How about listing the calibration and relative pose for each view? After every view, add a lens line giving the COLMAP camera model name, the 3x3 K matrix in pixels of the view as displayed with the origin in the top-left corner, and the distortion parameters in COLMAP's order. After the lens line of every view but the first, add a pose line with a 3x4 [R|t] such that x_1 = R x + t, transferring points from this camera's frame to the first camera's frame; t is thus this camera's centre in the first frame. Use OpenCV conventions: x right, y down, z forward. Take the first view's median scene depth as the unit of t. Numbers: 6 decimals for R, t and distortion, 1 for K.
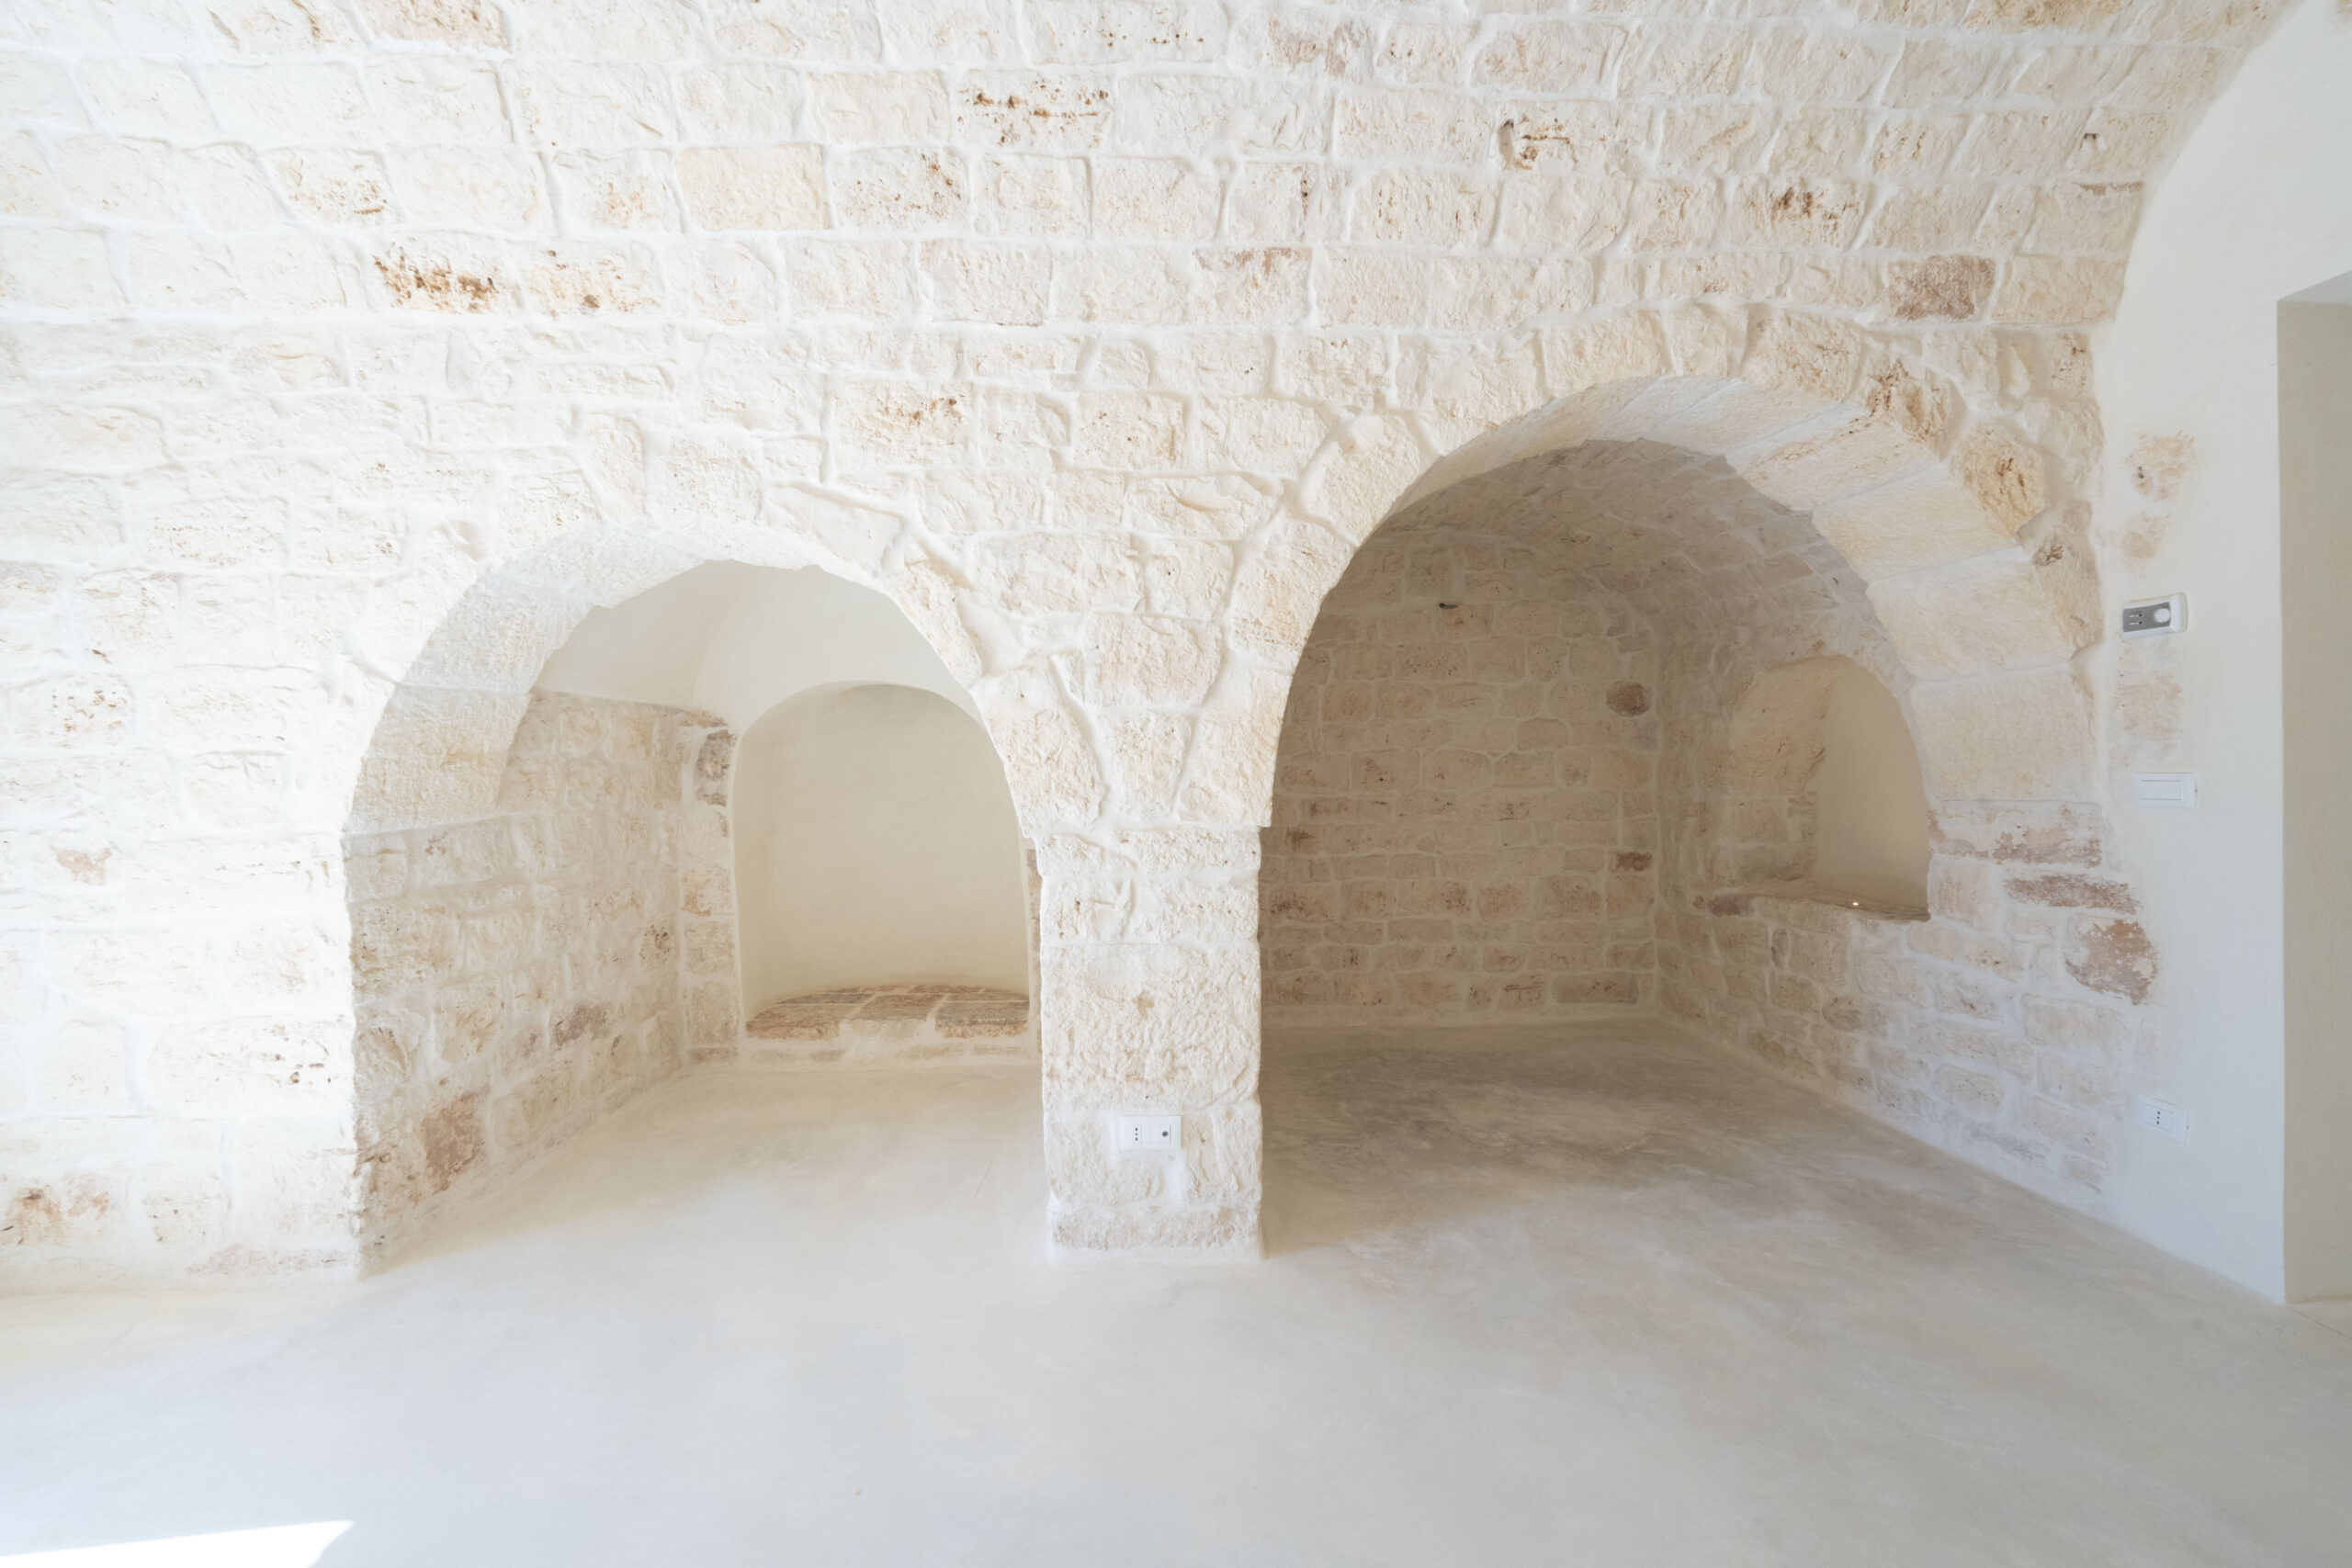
lens RADIAL K [[954.1, 0, 1167.7], [0, 954.1, 777.7], [0, 0, 1]] dist [-0.007859, -0.001133]
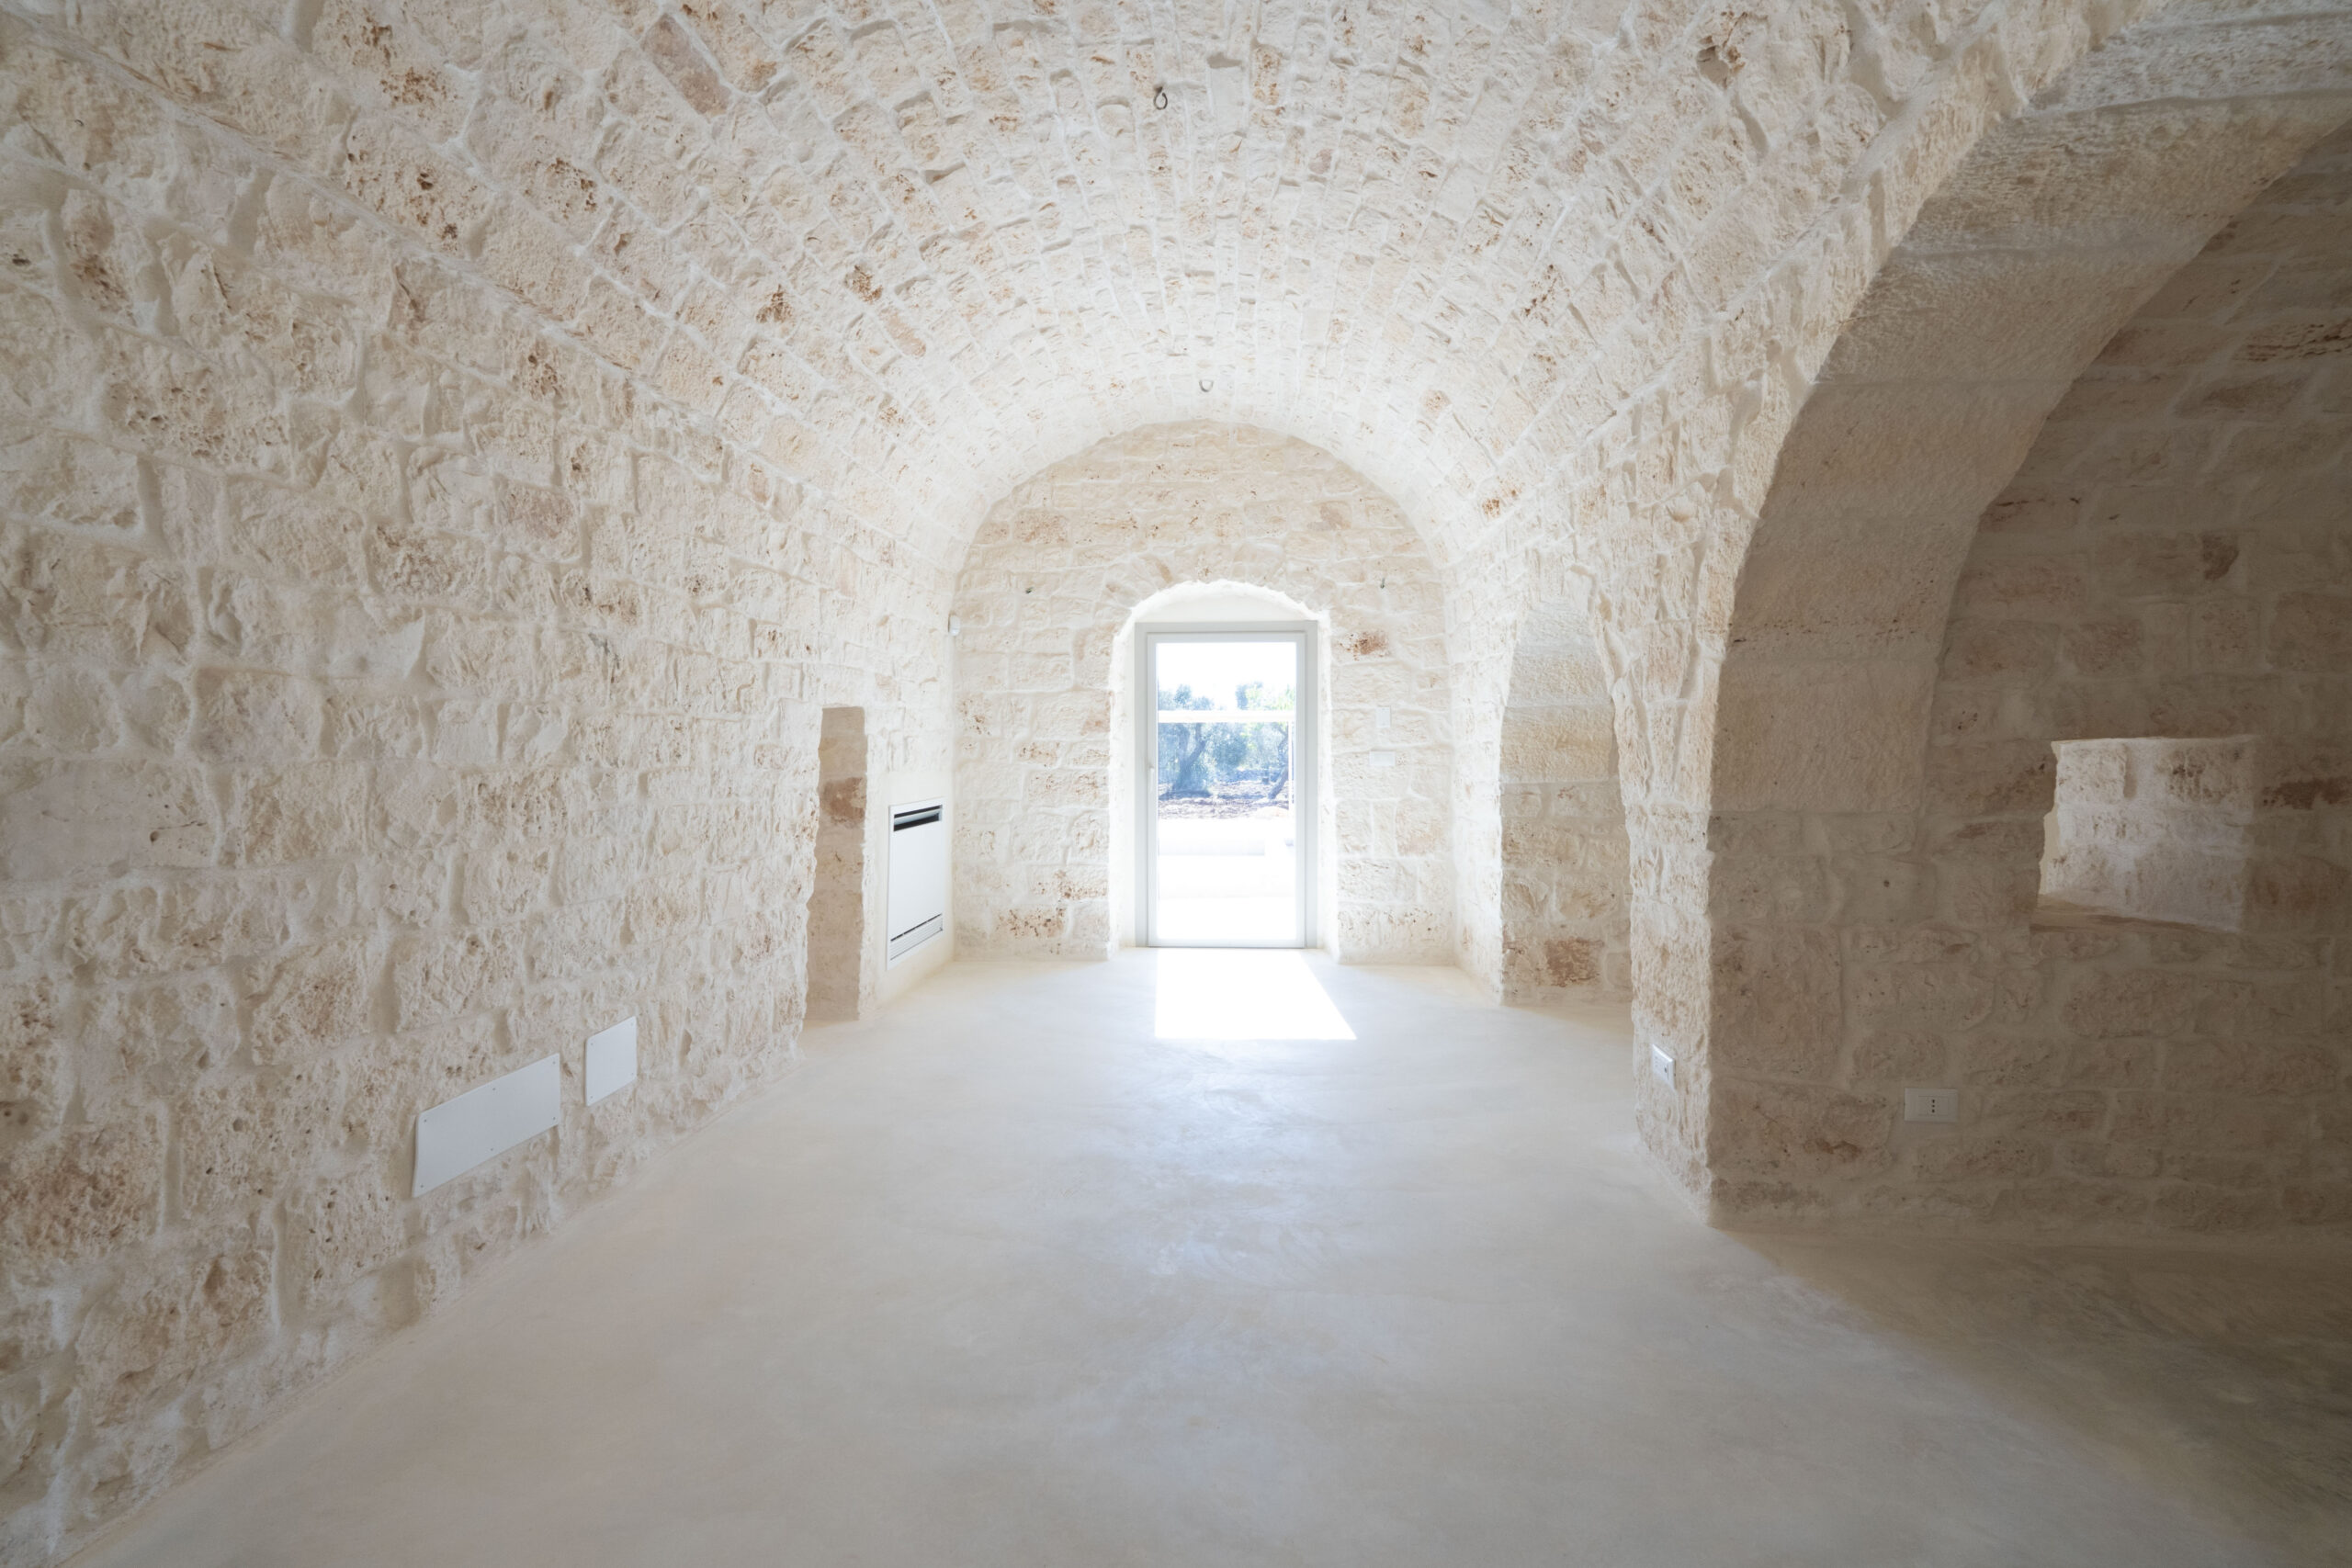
lens RADIAL K [[954.1, 0, 1169.7], [0, 954.1, 769.7], [0, 0, 1]] dist [-0.007859, -0.001133]
pose [[-0.129907, 0.025960, -0.991186, 1.203618], [-0.008731, 0.999588, 0.027325, -0.016196], [0.991488, 0.012204, -0.129627, 0.547839]]
